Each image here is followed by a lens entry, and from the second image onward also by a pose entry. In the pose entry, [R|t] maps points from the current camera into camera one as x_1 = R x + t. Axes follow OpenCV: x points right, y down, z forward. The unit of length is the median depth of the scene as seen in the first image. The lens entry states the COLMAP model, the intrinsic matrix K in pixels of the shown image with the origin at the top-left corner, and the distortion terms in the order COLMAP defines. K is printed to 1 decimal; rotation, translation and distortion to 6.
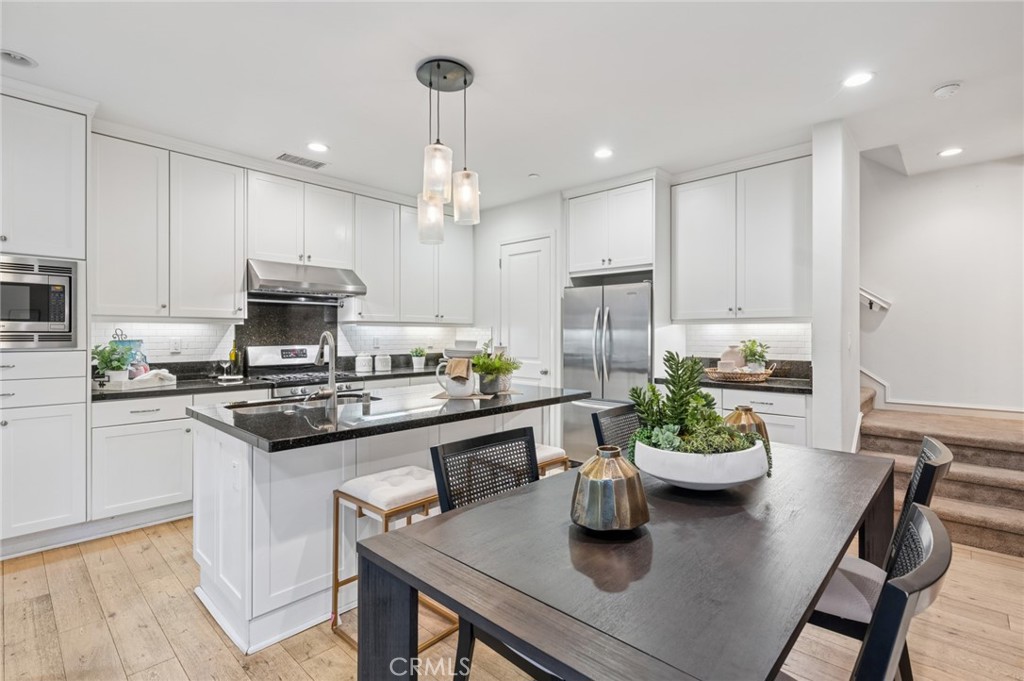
lens RADIAL K [[479.0, 0, 518.5], [0, 479.0, 336.0], [0, 0, 1]] dist [0.001770, 0.000800]
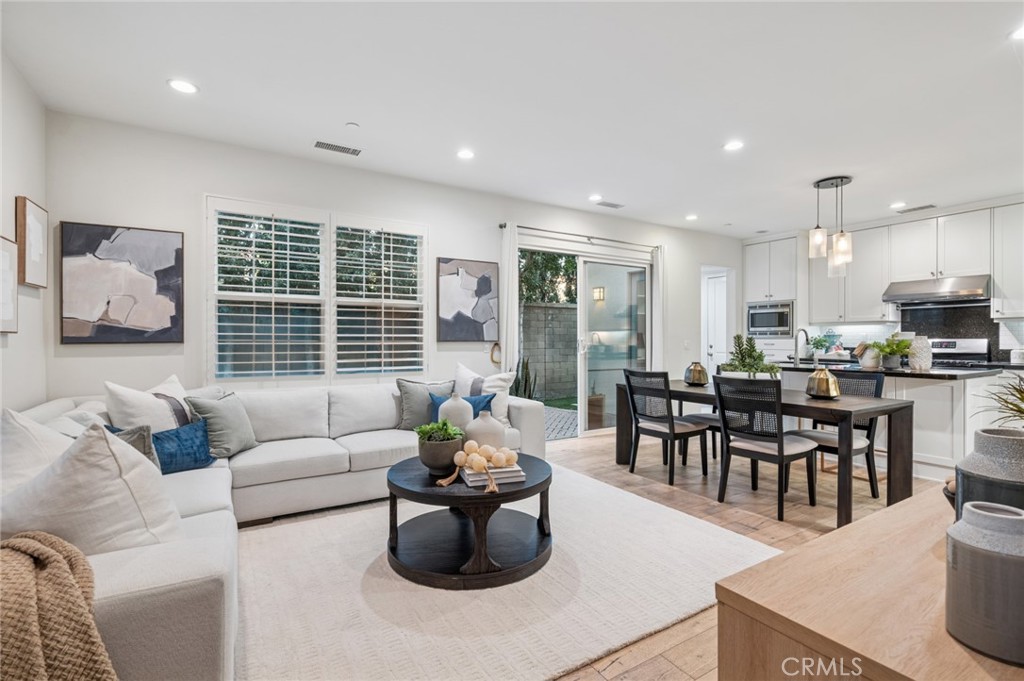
lens RADIAL K [[479.0, 0, 512.3], [0, 479.0, 337.0], [0, 0, 1]] dist [0.001770, 0.000800]
pose [[-0.255341, -0.008182, -0.966817, 1.765703], [-0.003060, 0.999966, -0.007654, 0.045798], [0.966846, 0.001004, -0.255357, 0.287117]]
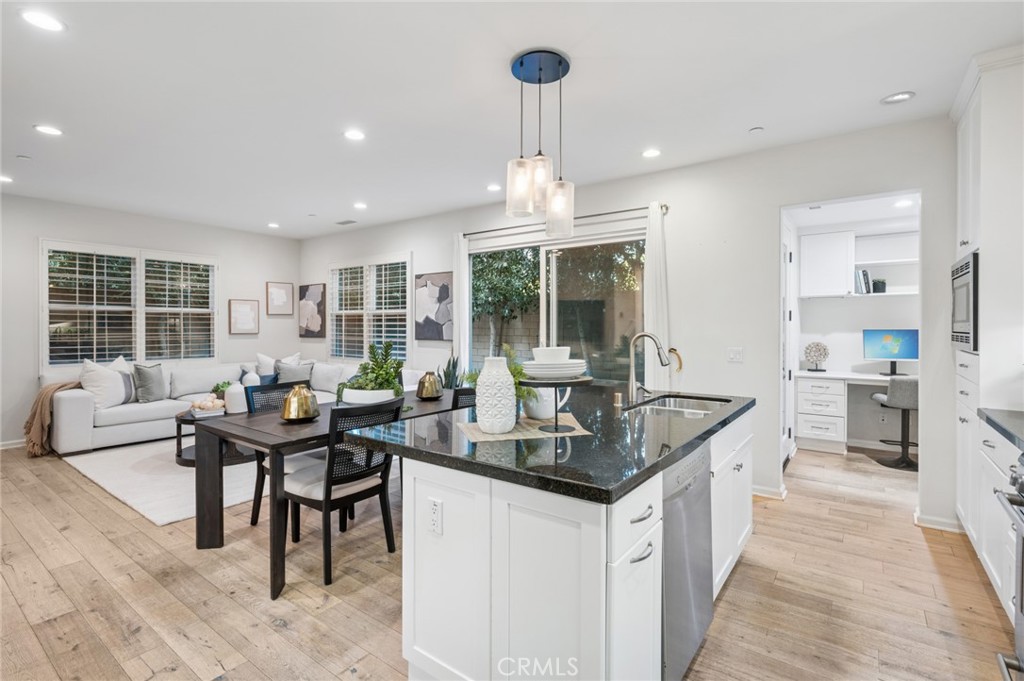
lens RADIAL K [[479.0, 0, 509.4], [0, 479.0, 332.0], [0, 0, 1]] dist [0.001770, 0.000800]
pose [[-0.993380, -0.001106, -0.114867, 0.022669], [-0.003153, 0.999839, 0.017638, -0.025467], [0.114829, 0.017883, -0.993224, 1.842138]]
